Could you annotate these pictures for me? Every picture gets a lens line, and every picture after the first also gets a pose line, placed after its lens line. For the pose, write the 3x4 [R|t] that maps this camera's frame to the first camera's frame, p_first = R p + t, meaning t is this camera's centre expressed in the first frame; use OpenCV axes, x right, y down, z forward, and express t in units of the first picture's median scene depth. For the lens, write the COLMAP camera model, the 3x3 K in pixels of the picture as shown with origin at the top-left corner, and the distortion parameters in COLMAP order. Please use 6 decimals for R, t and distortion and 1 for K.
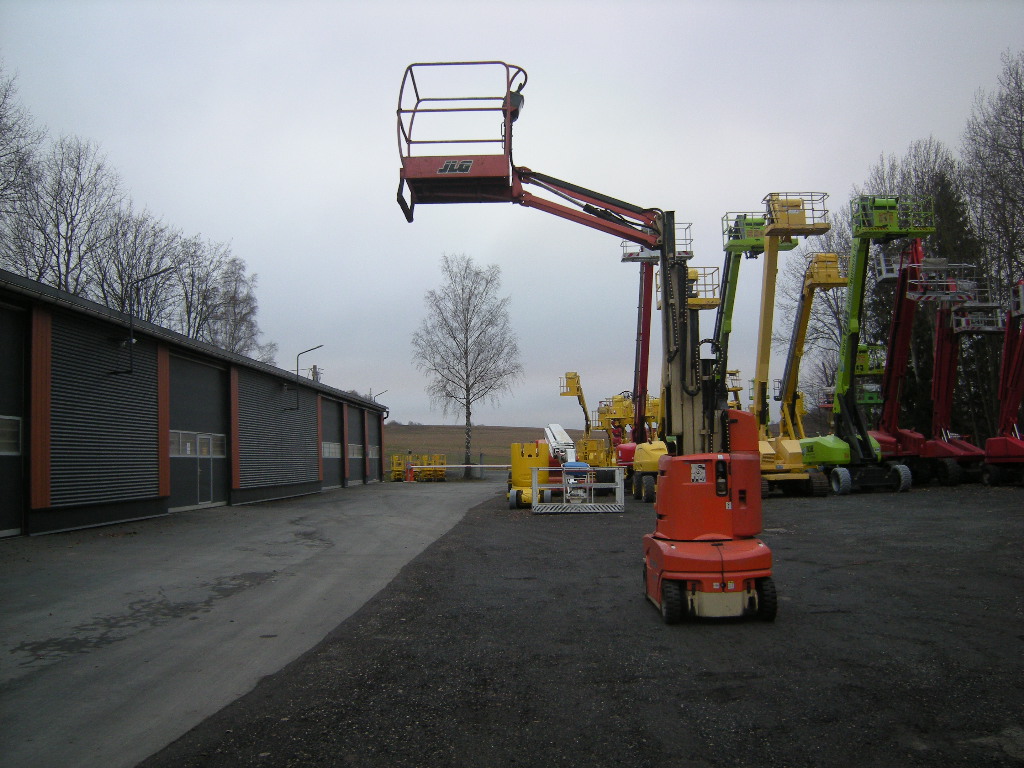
lens RADIAL K [[860.8, 0, 512.0], [0, 860.8, 384.0], [0, 0, 1]] dist [-0.112859, 0.056722]
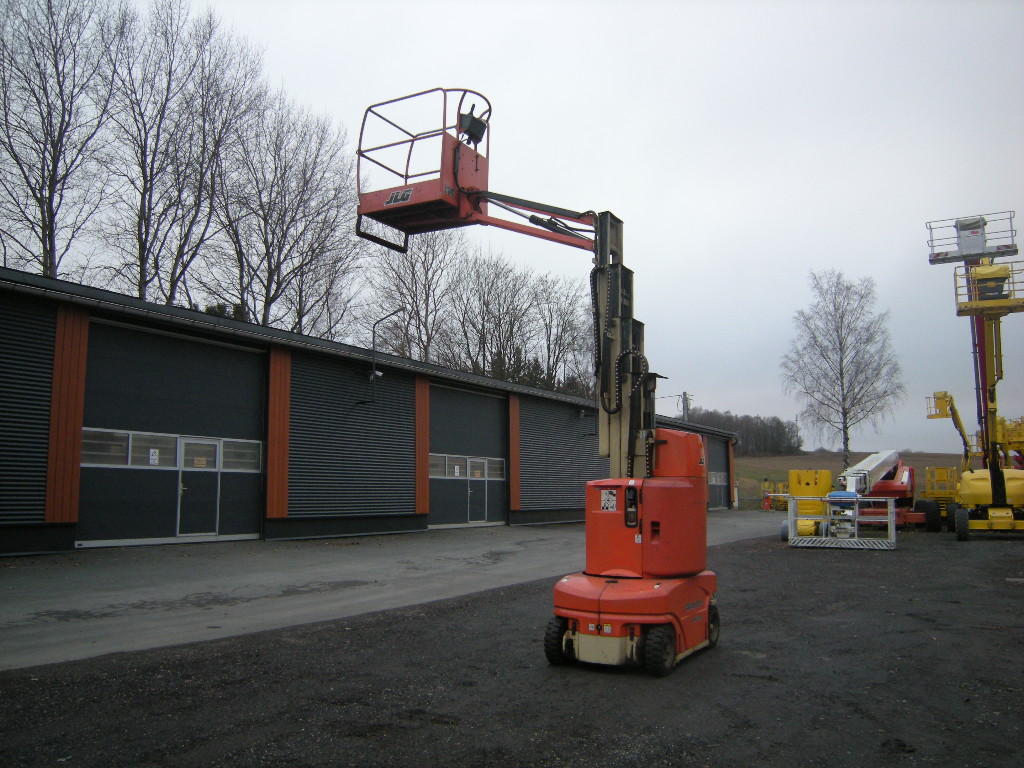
lens RADIAL K [[860.8, 0, 512.0], [0, 860.8, 384.0], [0, 0, 1]] dist [-0.112859, 0.056722]
pose [[0.877729, -0.031572, -0.478116, 0.208098], [0.016458, 0.999225, -0.035768, 0.004915], [0.478875, 0.023526, 0.877568, 0.060429]]
